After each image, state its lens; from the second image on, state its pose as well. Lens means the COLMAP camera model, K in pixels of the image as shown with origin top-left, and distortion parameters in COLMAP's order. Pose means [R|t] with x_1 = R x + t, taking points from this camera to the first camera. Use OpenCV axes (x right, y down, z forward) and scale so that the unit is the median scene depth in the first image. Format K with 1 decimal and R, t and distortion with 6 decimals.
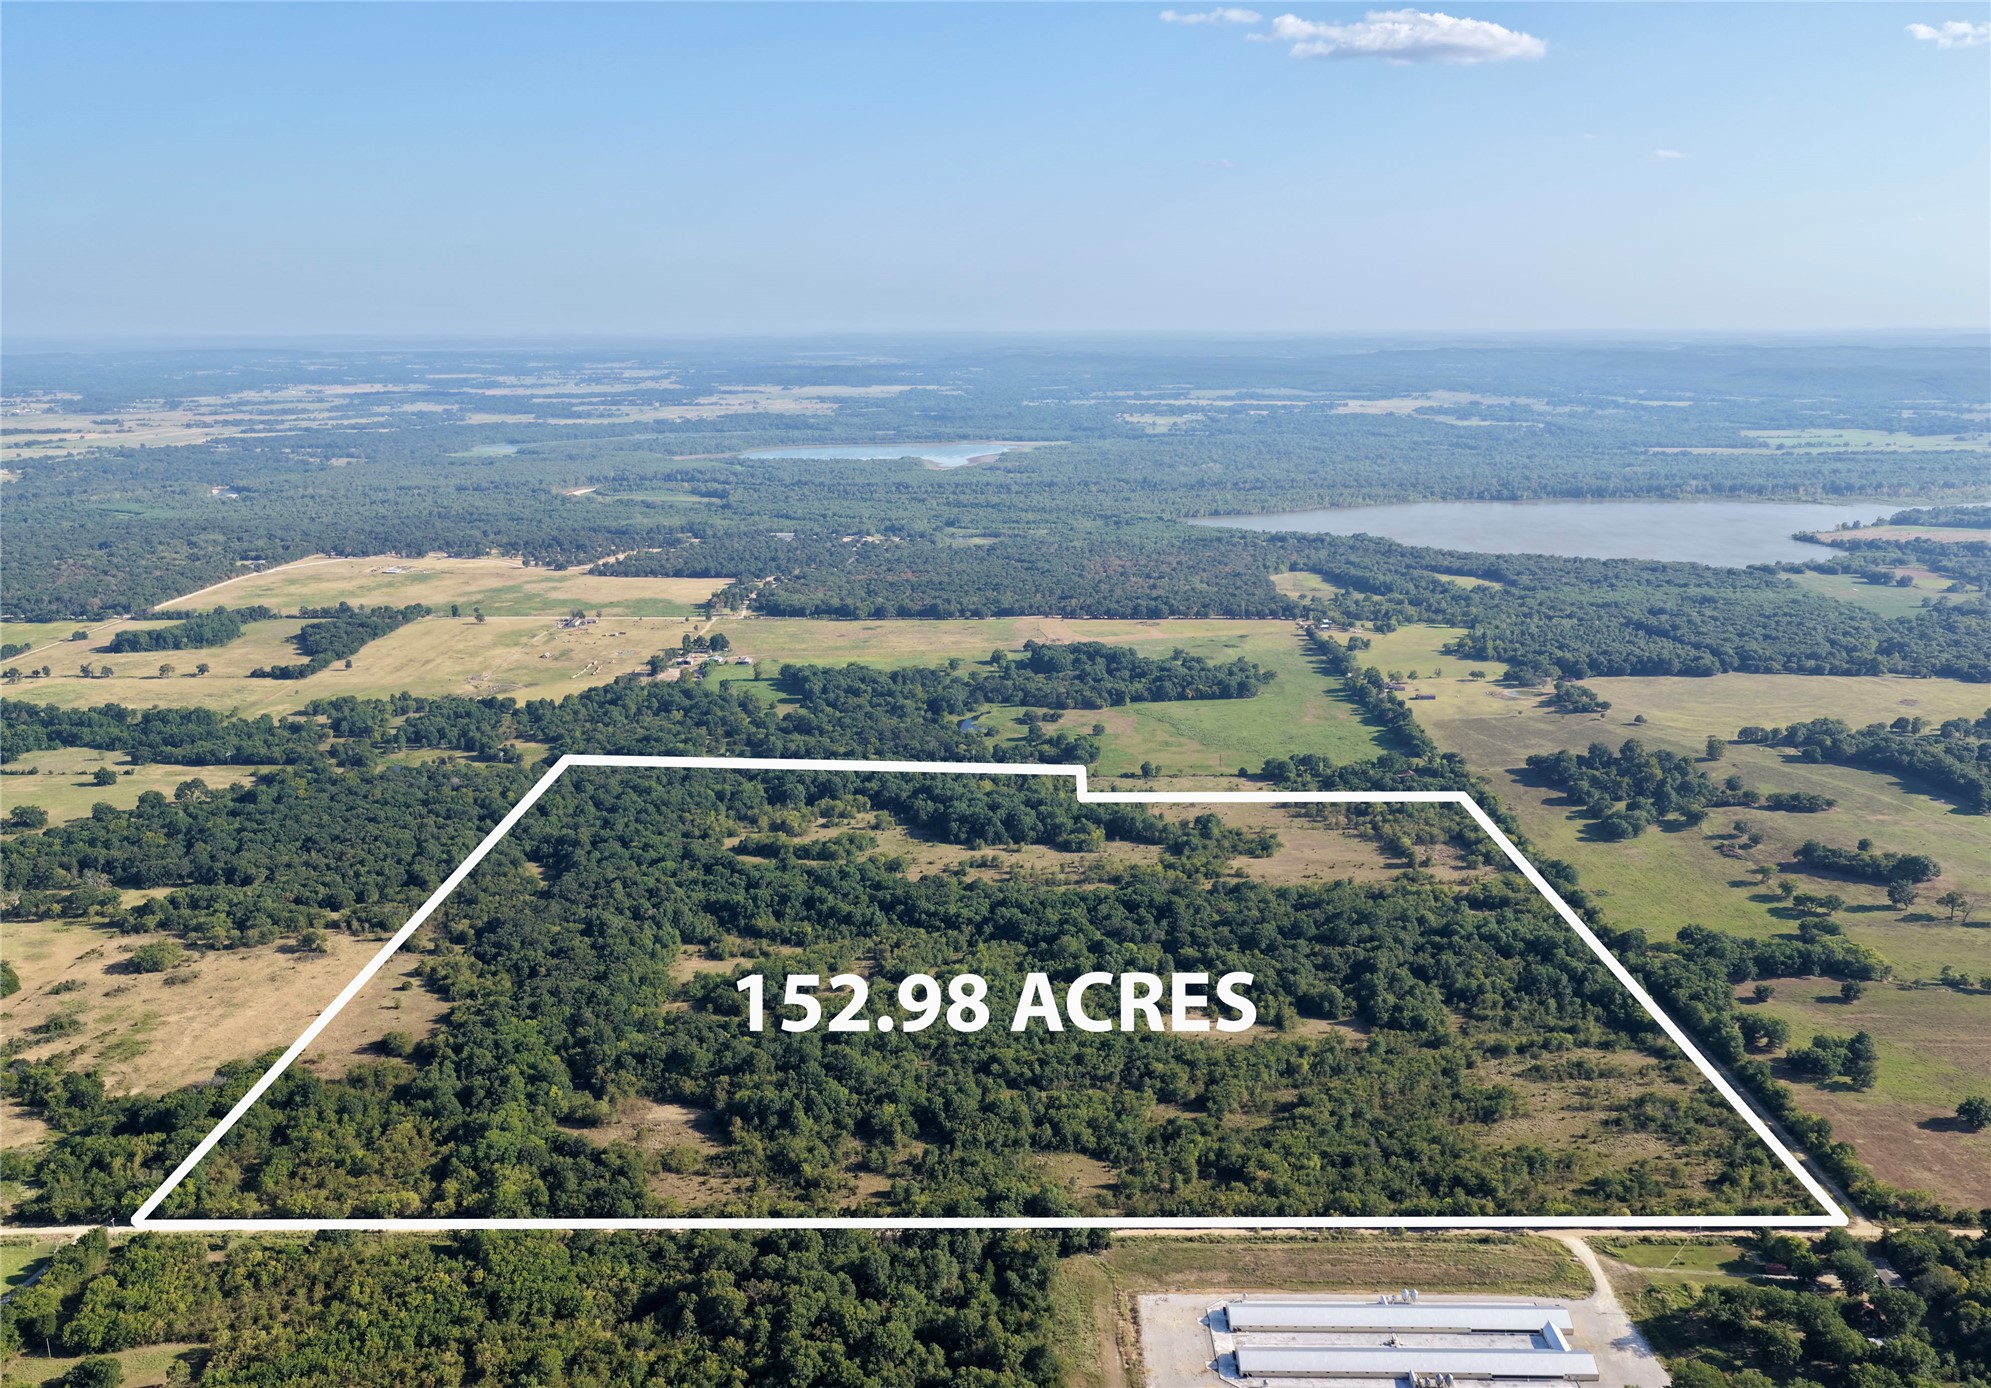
lens RADIAL K [[1873.8, 0, 995.5], [0, 1873.8, 694.0], [0, 0, 1]] dist [-0.000716, -0.000784]
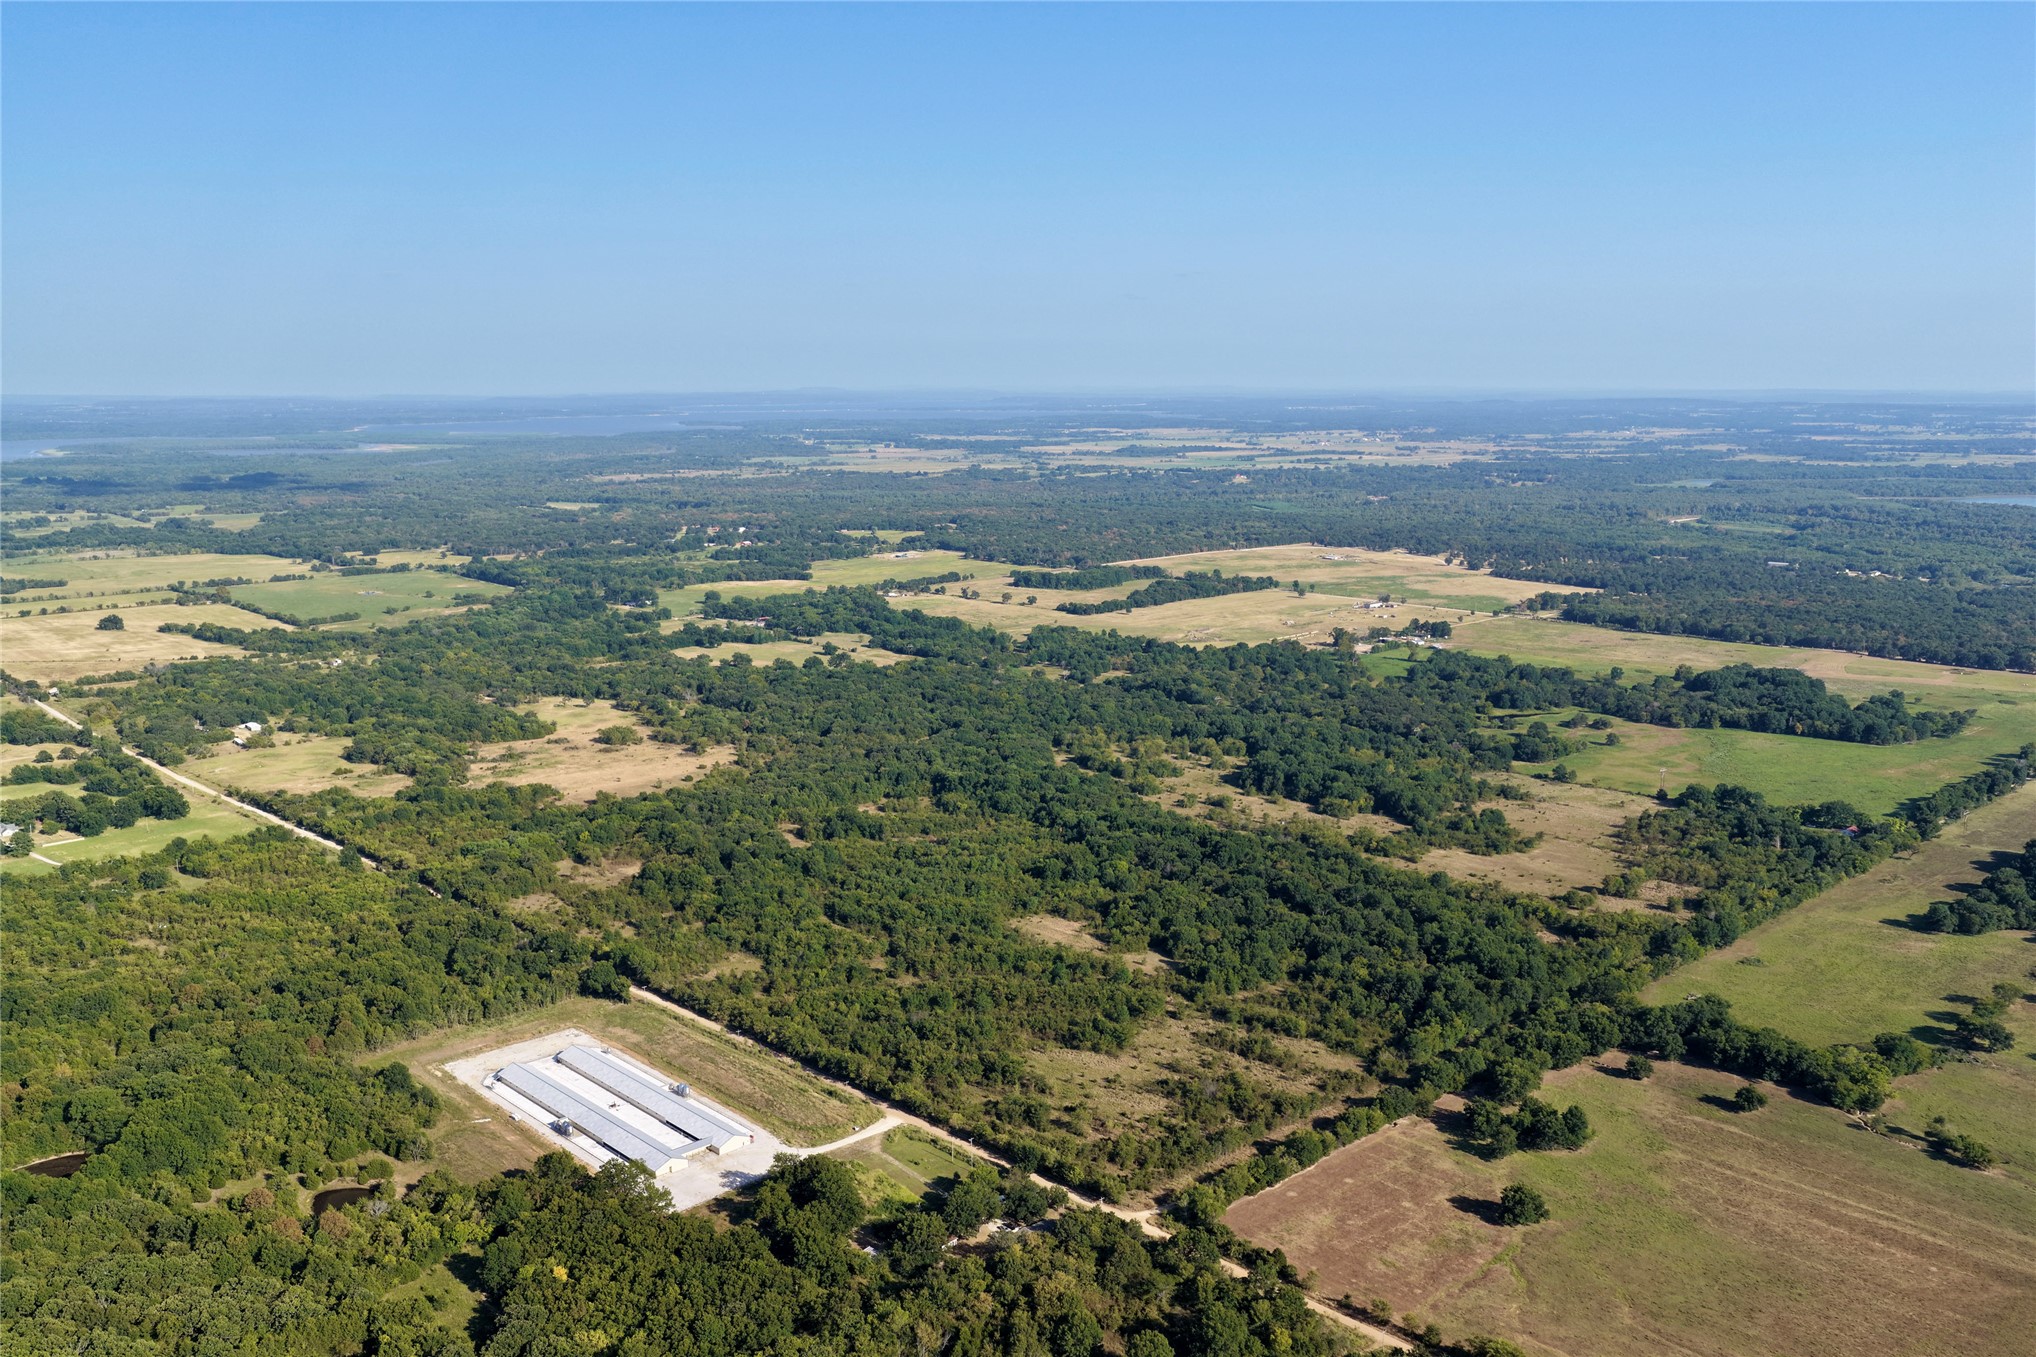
lens RADIAL K [[1657.8, 0, 1018.0], [0, 1657.8, 678.5], [0, 0, 1]] dist [-0.034086, 0.056030]
pose [[0.716278, 0.124684, -0.686586, 0.367452], [-0.131985, 0.990355, 0.042157, -0.007901], [0.685220, 0.060423, 0.725825, 0.112318]]
